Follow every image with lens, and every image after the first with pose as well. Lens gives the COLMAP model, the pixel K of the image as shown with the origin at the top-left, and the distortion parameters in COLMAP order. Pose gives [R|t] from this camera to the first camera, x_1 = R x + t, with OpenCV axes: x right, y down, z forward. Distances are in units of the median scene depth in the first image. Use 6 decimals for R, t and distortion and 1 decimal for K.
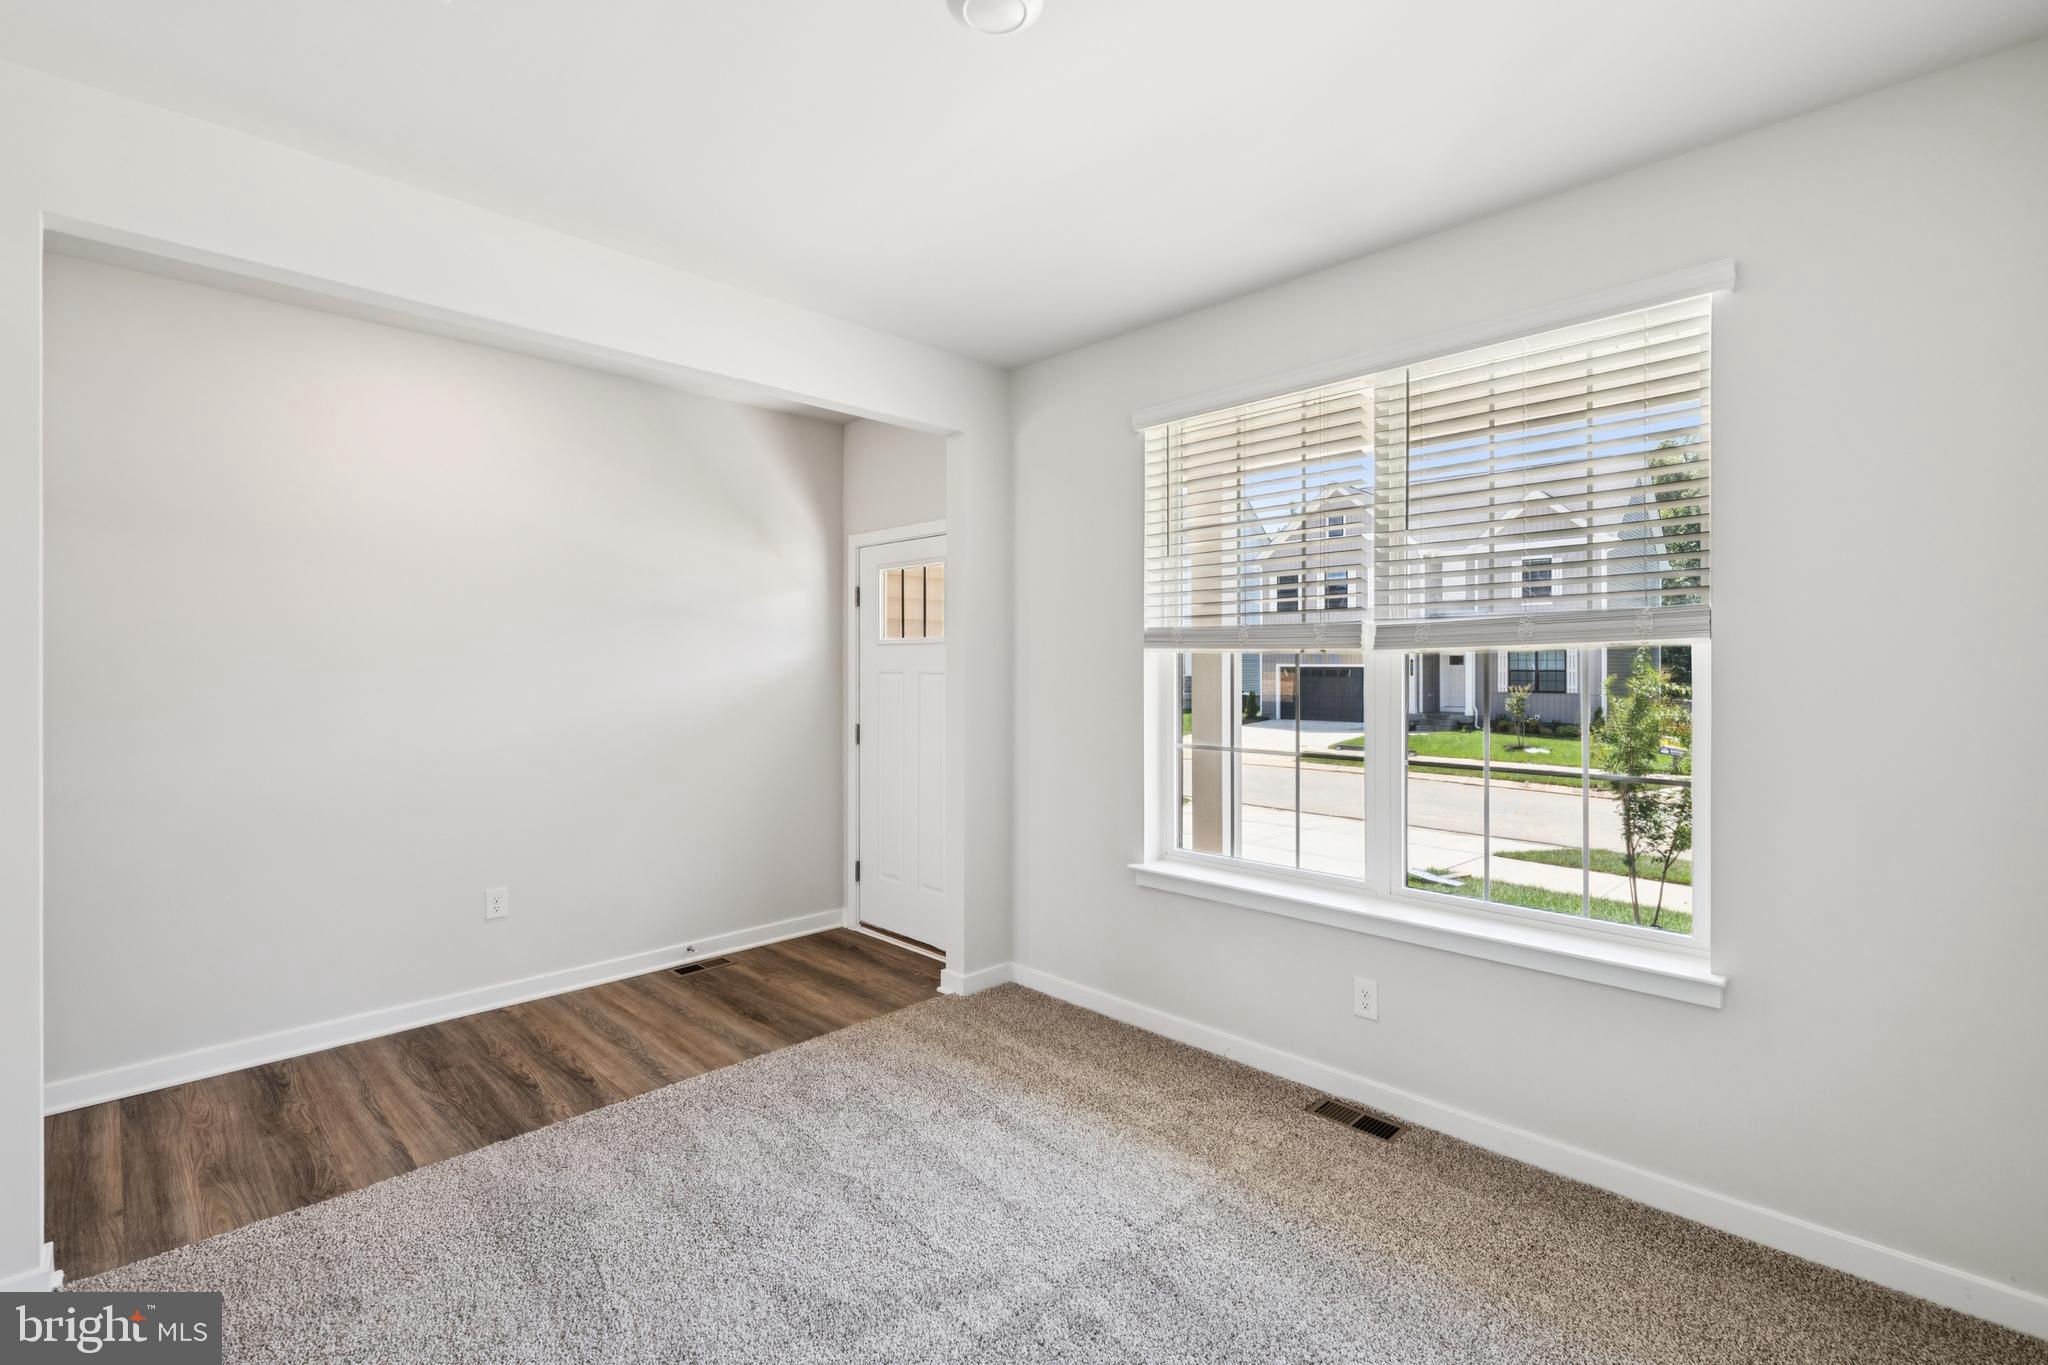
lens RADIAL K [[888.3, 0, 1034.2], [0, 888.3, 668.5], [0, 0, 1]] dist [-0.000967, 0.000023]
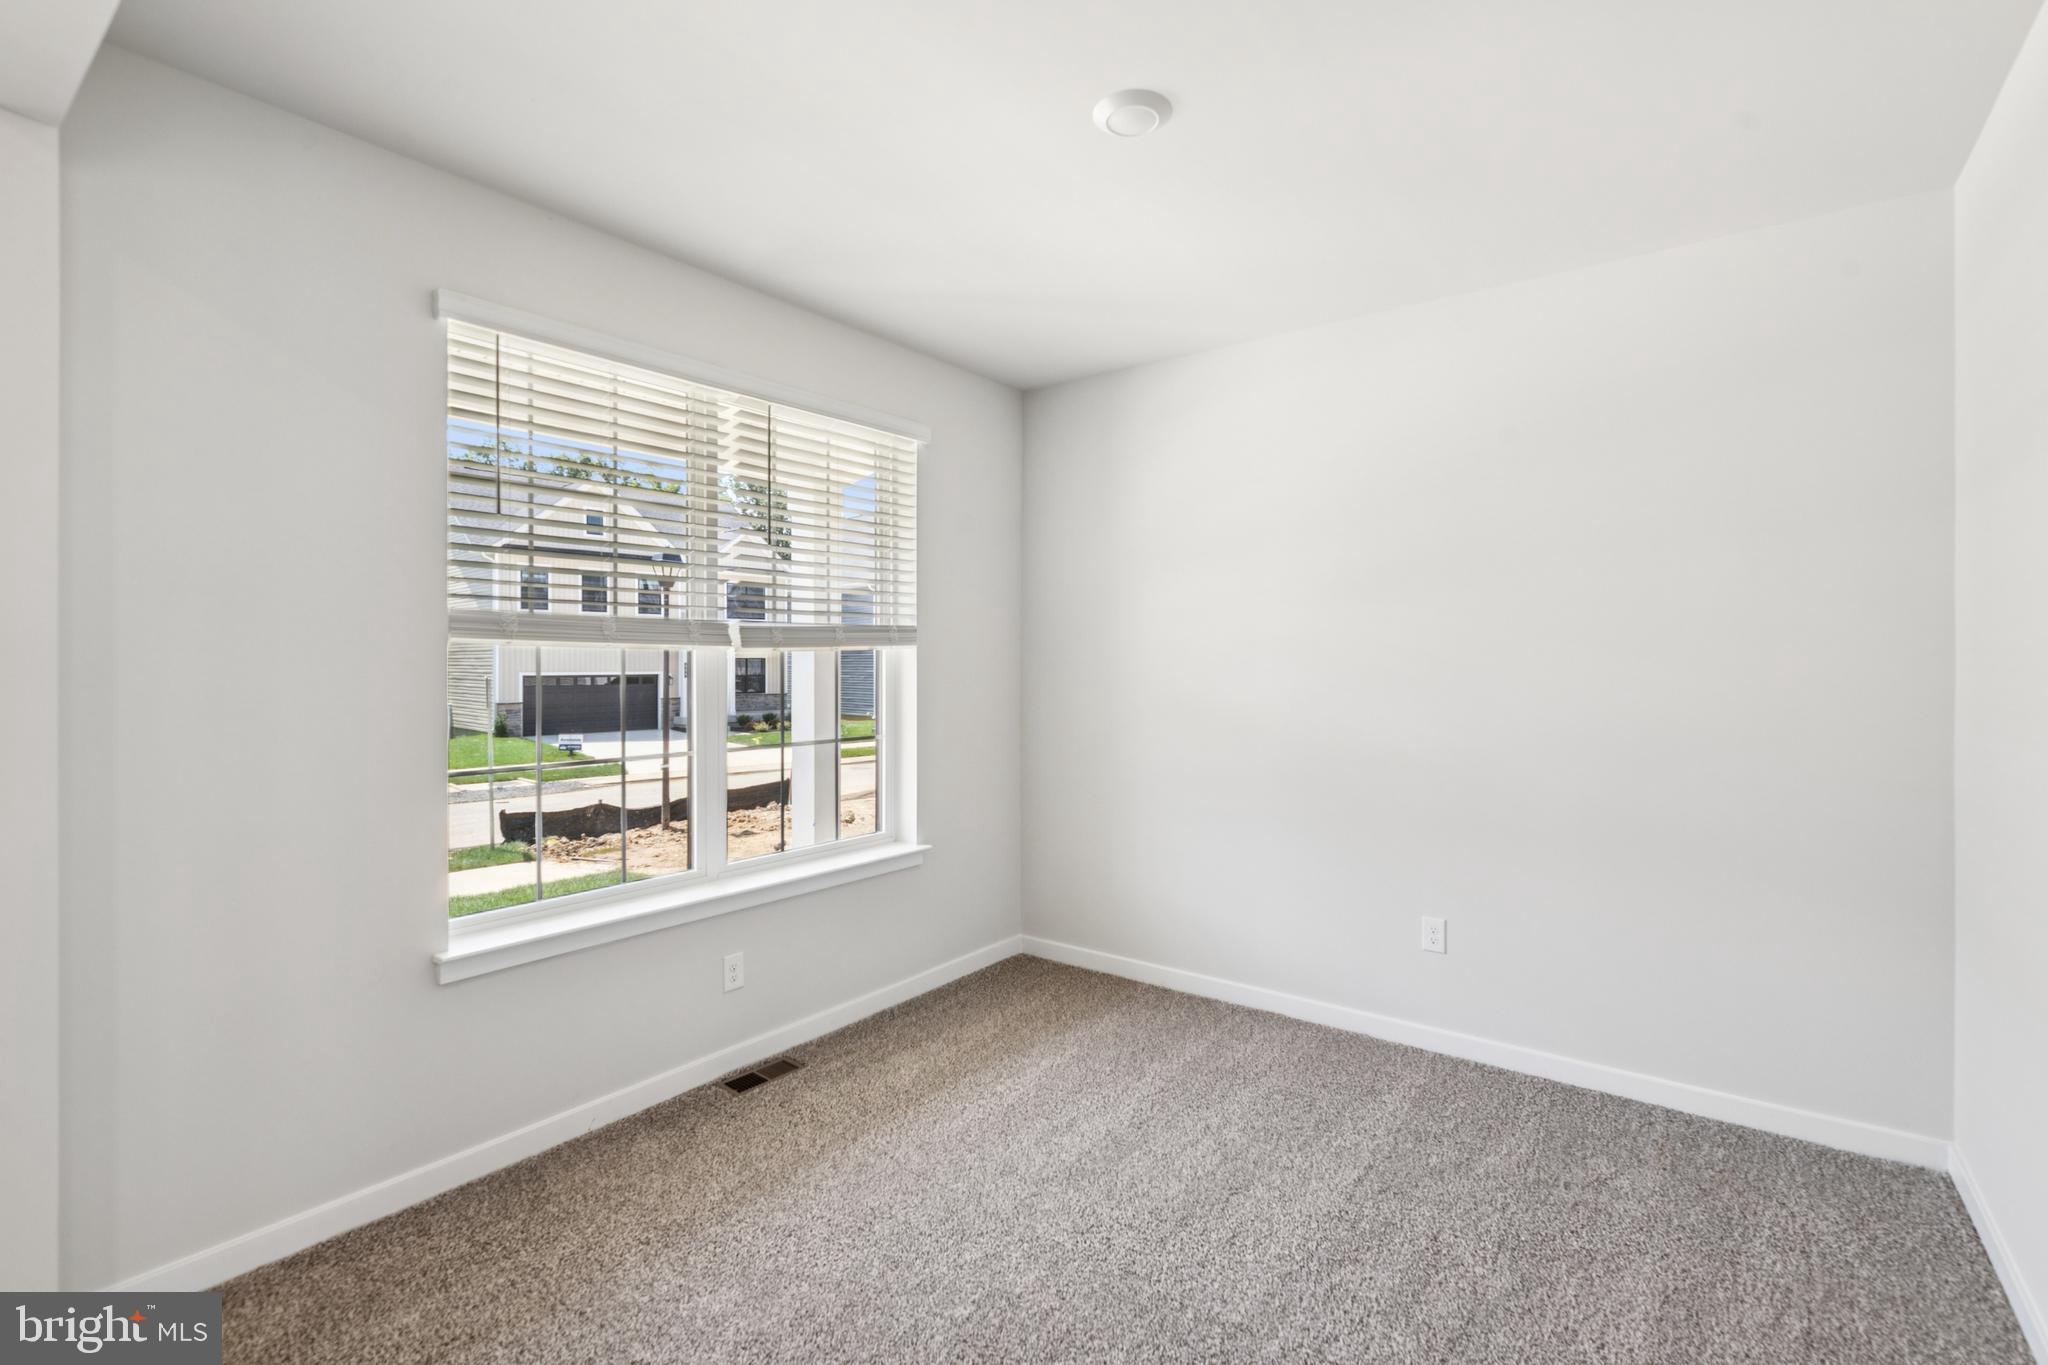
lens RADIAL K [[947.1, 0, 1029.7], [0, 947.1, 676.6], [0, 0, 1]] dist [0.001409, -0.000016]
pose [[-0.130222, -0.011204, 0.991422, -0.861276], [0.009546, 0.999876, 0.012553, 0.003206], [-0.991439, 0.011099, -0.130098, 0.843327]]
